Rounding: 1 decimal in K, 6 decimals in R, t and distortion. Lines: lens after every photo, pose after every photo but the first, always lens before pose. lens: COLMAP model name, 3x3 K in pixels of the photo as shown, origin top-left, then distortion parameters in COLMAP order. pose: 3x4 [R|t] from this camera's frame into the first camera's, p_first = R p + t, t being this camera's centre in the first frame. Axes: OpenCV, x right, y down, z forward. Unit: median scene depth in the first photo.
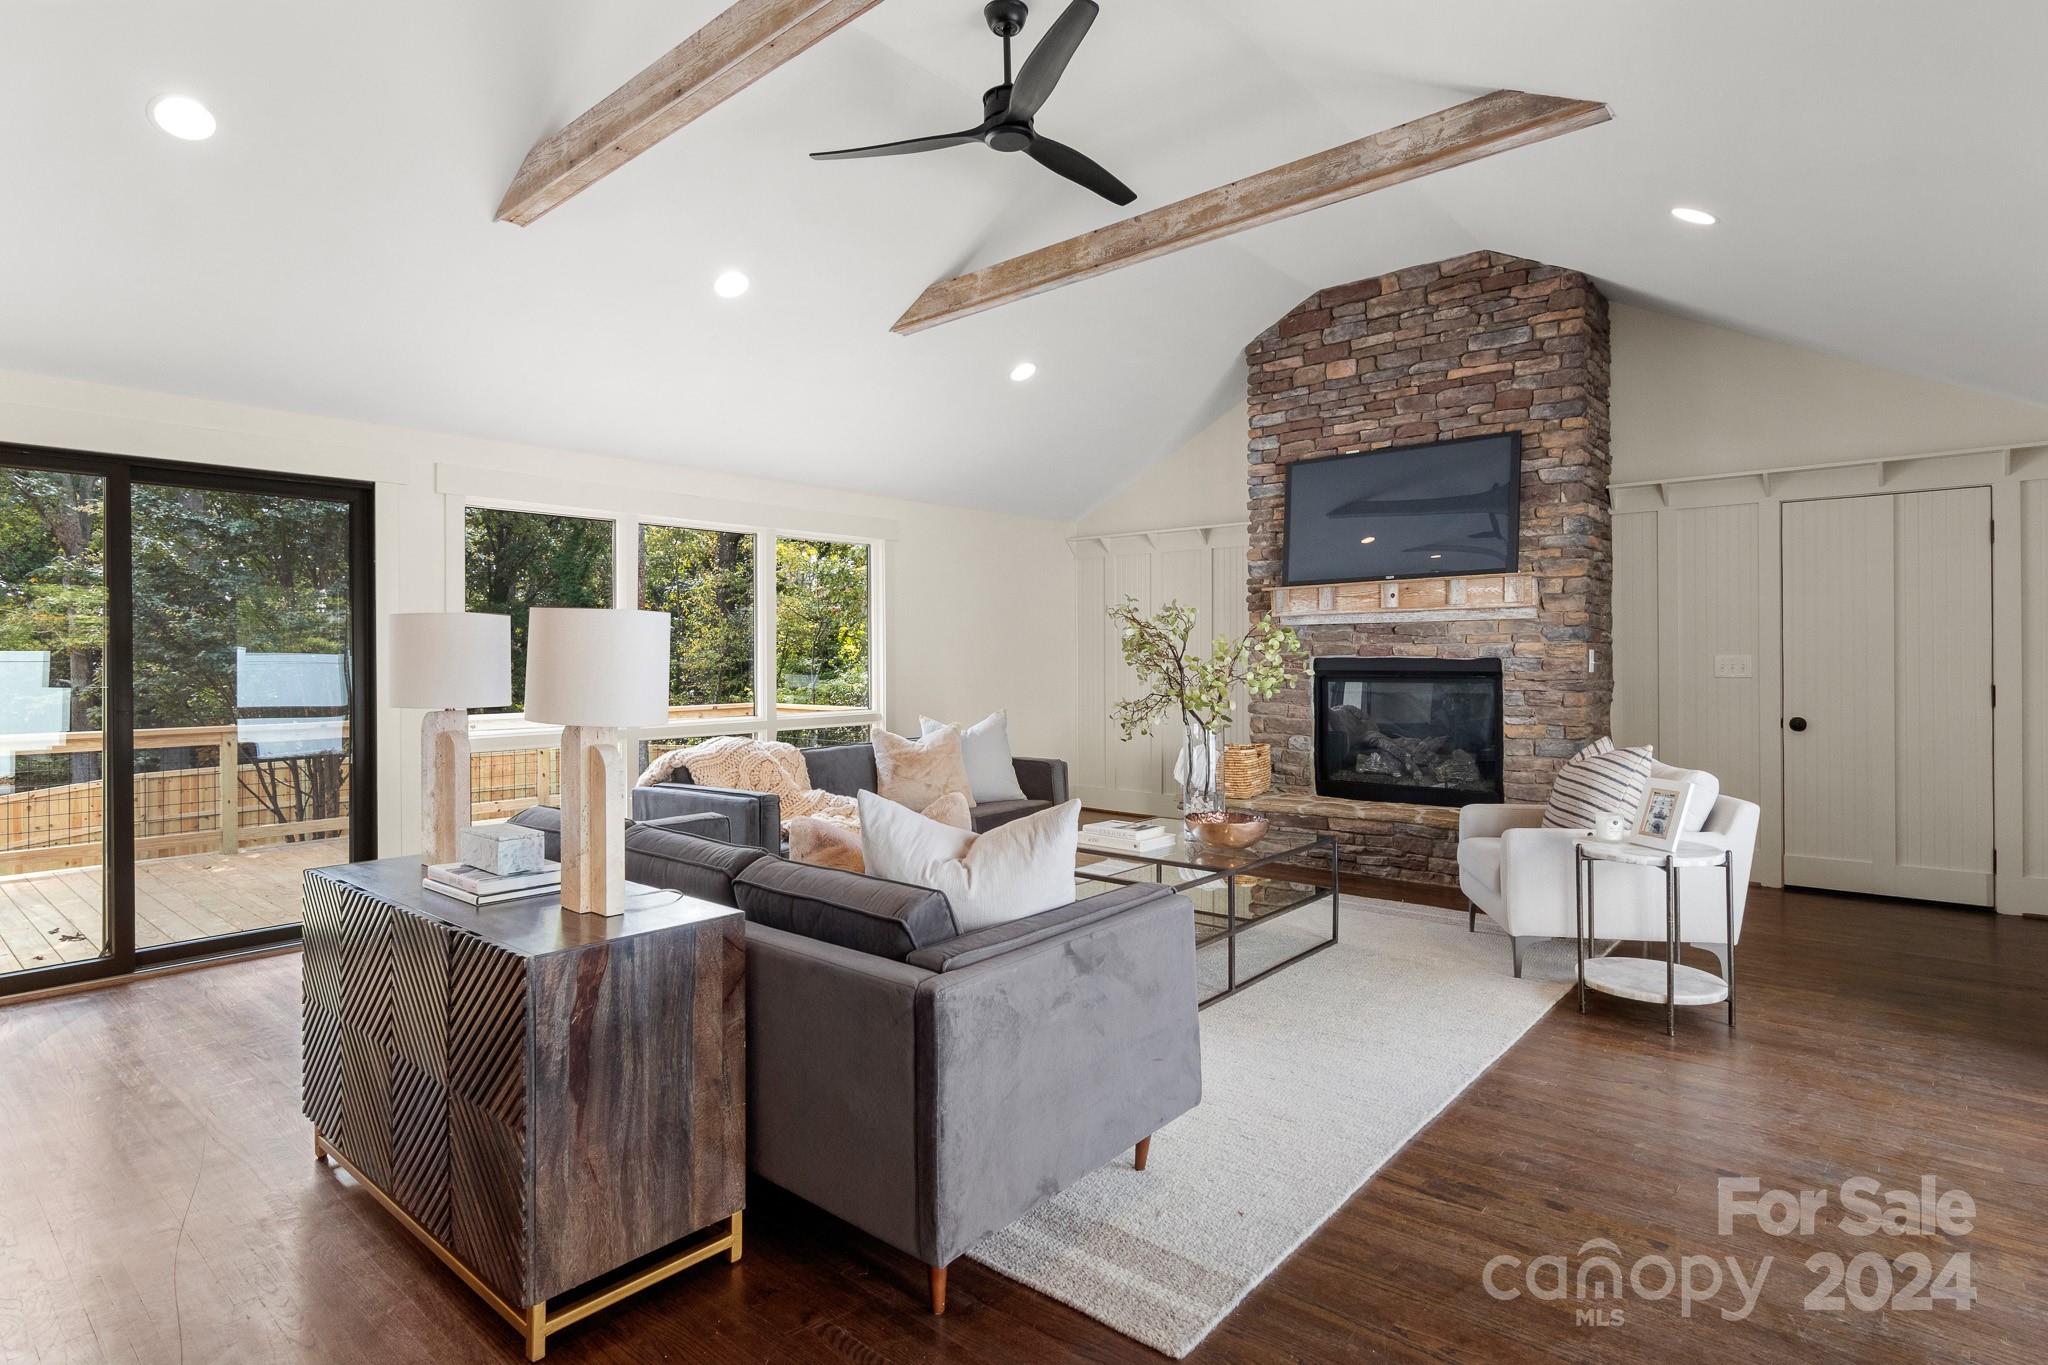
lens RADIAL K [[1053.7, 0, 1017.4], [0, 1053.7, 653.6], [0, 0, 1]] dist [0.000899, -0.000286]
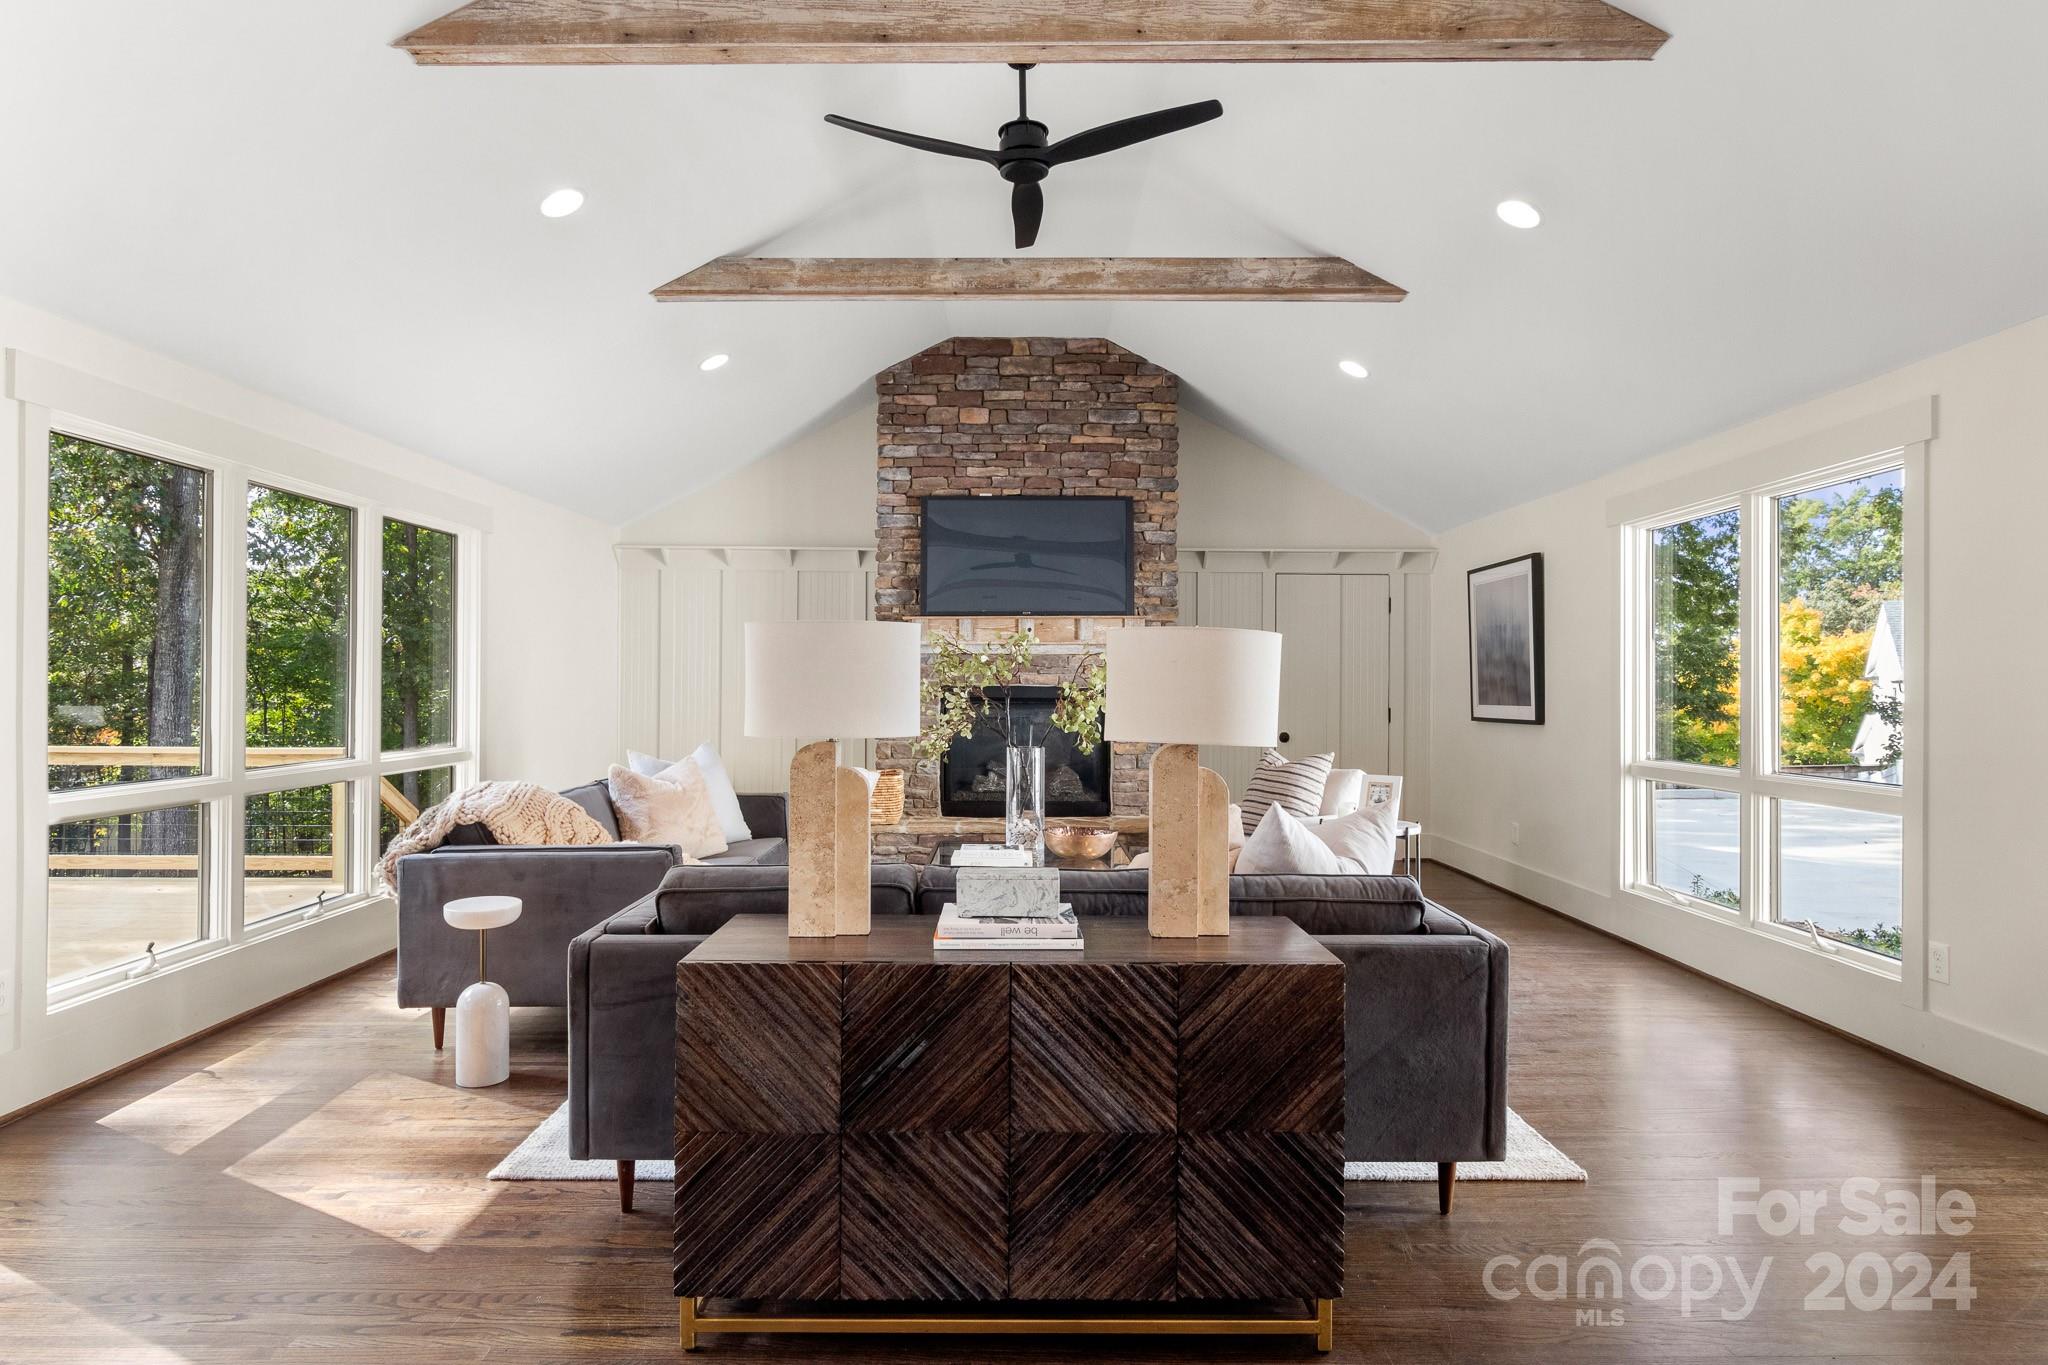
lens RADIAL K [[1130.2, 0, 1024.0], [0, 1130.2, 682.5], [0, 0, 1]] dist [-0.001695, -0.000130]
pose [[0.754415, 0.010492, 0.656313, -0.431521], [-0.011517, 0.999930, -0.002747, 0.003694], [-0.656296, -0.005486, 0.754483, 0.106476]]
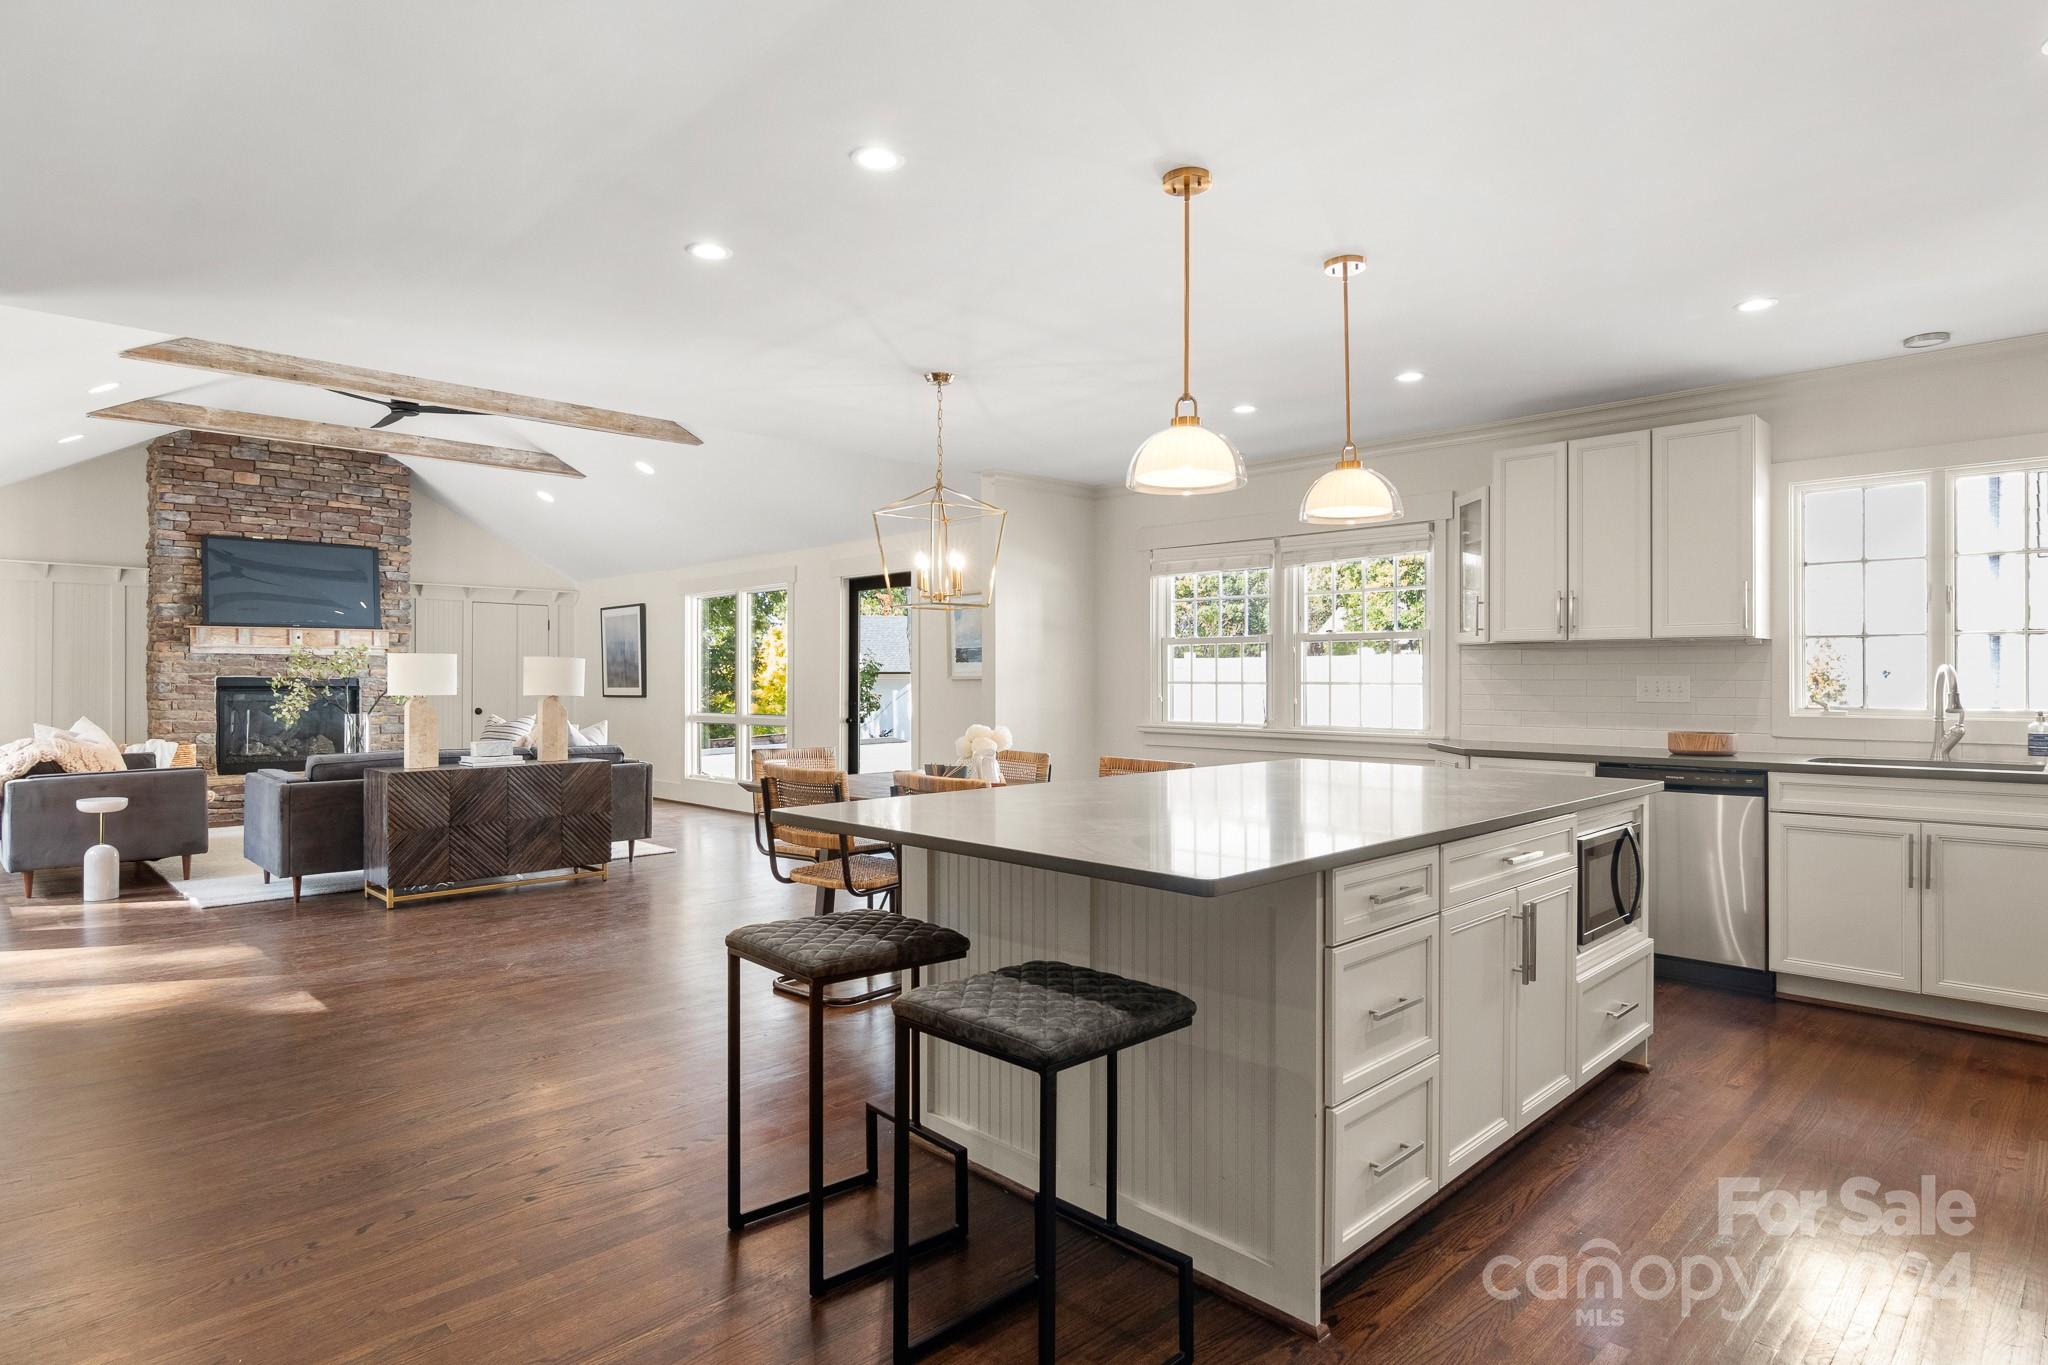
lens RADIAL K [[1096.7, 0, 990.0], [0, 1096.7, 673.8], [0, 0, 1]] dist [0.002012, 0.000471]
pose [[0.093030, 0.010141, 0.995612, -1.173238], [-0.005241, 0.999939, -0.009696, 0.009018], [-0.995649, -0.004316, 0.093078, -0.171167]]
